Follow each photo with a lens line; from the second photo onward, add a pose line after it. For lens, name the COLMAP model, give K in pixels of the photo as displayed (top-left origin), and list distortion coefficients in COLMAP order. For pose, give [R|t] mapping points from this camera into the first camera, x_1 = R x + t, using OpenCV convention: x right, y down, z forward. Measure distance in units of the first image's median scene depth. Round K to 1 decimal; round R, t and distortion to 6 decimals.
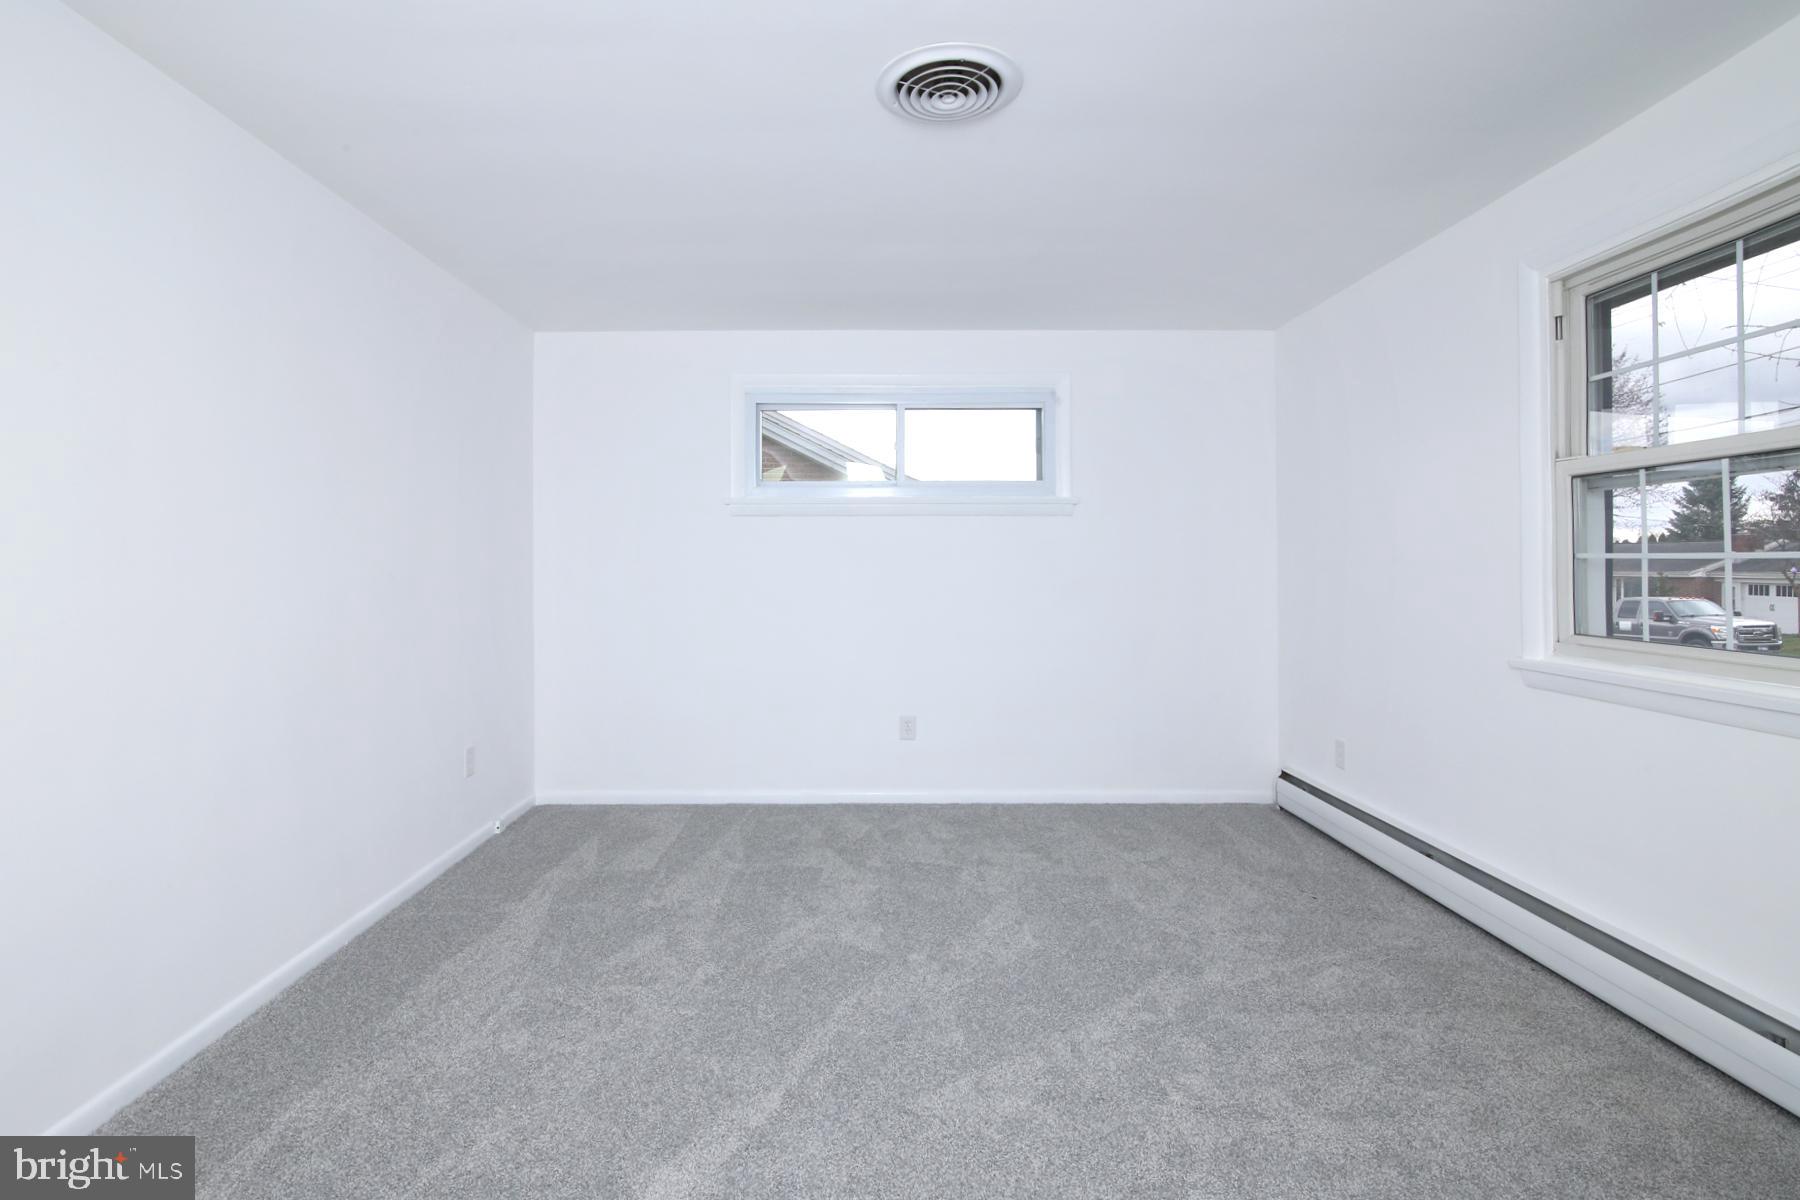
lens RADIAL K [[893.7, 0, 900.0], [0, 893.7, 600.0], [0, 0, 1]] dist [0.069036, -0.021426]
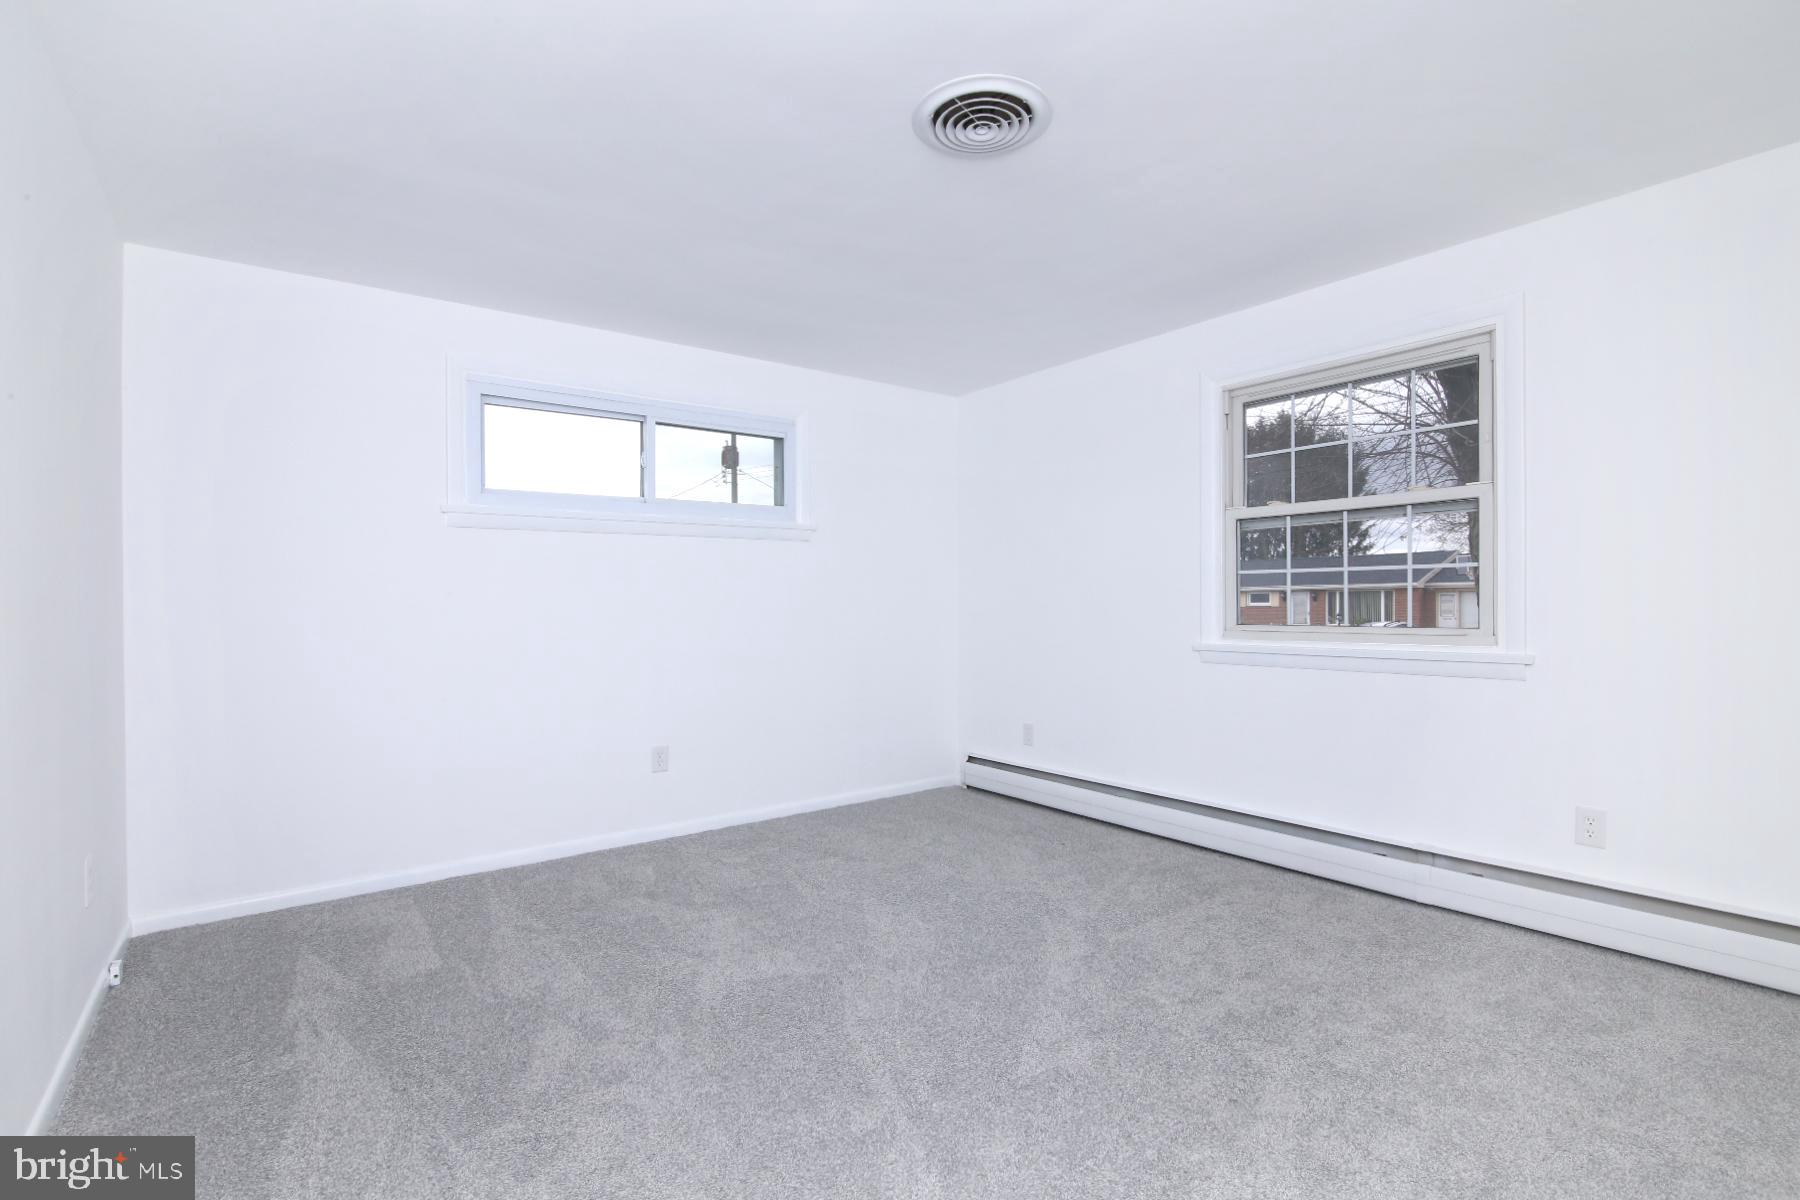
lens RADIAL K [[832.5, 0, 900.0], [0, 832.5, 600.0], [0, 0, 1]] dist [0.032264, -0.000648]
pose [[0.800959, 0.001194, 0.598717, -0.446430], [0.032324, 0.998453, -0.045234, 0.034955], [-0.597845, 0.055583, 0.799682, 0.195454]]
